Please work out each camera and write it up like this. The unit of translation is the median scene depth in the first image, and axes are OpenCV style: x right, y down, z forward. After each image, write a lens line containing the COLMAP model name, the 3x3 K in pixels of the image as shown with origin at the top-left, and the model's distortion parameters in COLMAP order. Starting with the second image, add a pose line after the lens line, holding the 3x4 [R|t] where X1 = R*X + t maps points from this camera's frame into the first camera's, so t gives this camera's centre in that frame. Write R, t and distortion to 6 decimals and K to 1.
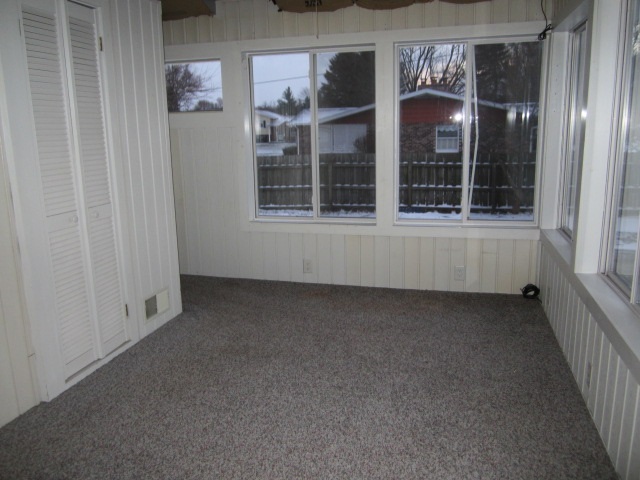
lens RADIAL K [[535.1, 0, 324.4], [0, 535.1, 237.1], [0, 0, 1]] dist [-0.017951, -0.002708]
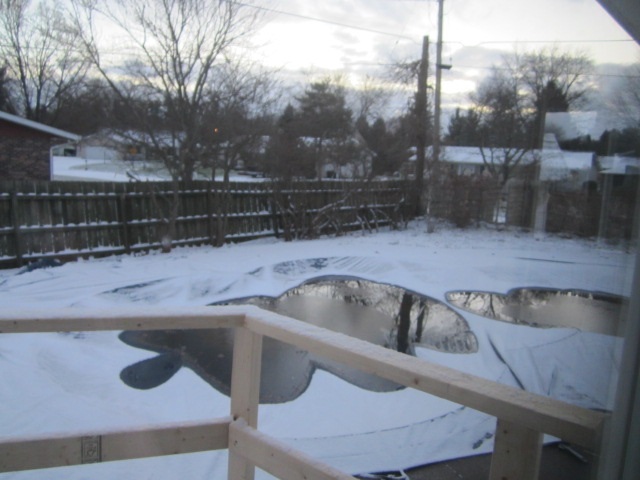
lens RADIAL K [[535.1, 0, 318.6], [0, 535.1, 244.6], [0, 0, 1]] dist [-0.017951, -0.002708]
pose [[0.449876, -0.098195, 0.887676, -0.275235], [0.114082, 0.992113, 0.051930, -0.066415], [-0.885775, 0.077906, 0.457530, 0.348221]]
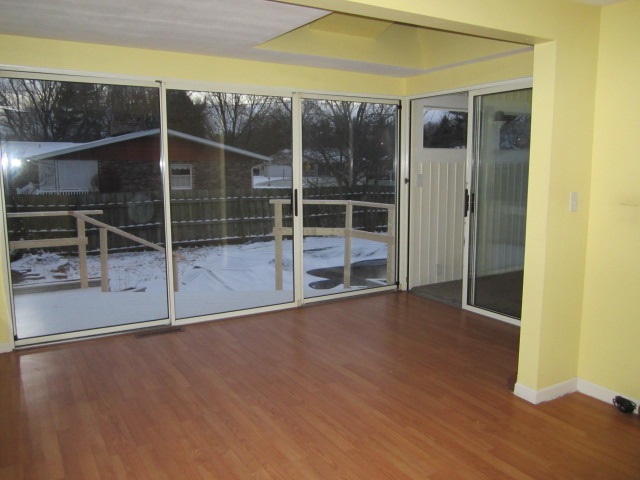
lens RADIAL K [[535.1, 0, 324.9], [0, 535.1, 241.3], [0, 0, 1]] dist [-0.017951, -0.002708]
pose [[0.691326, -0.080567, 0.718037, -0.508009], [0.127390, 0.991787, -0.011368, -0.016853], [-0.711224, 0.099330, 0.695912, 0.133451]]
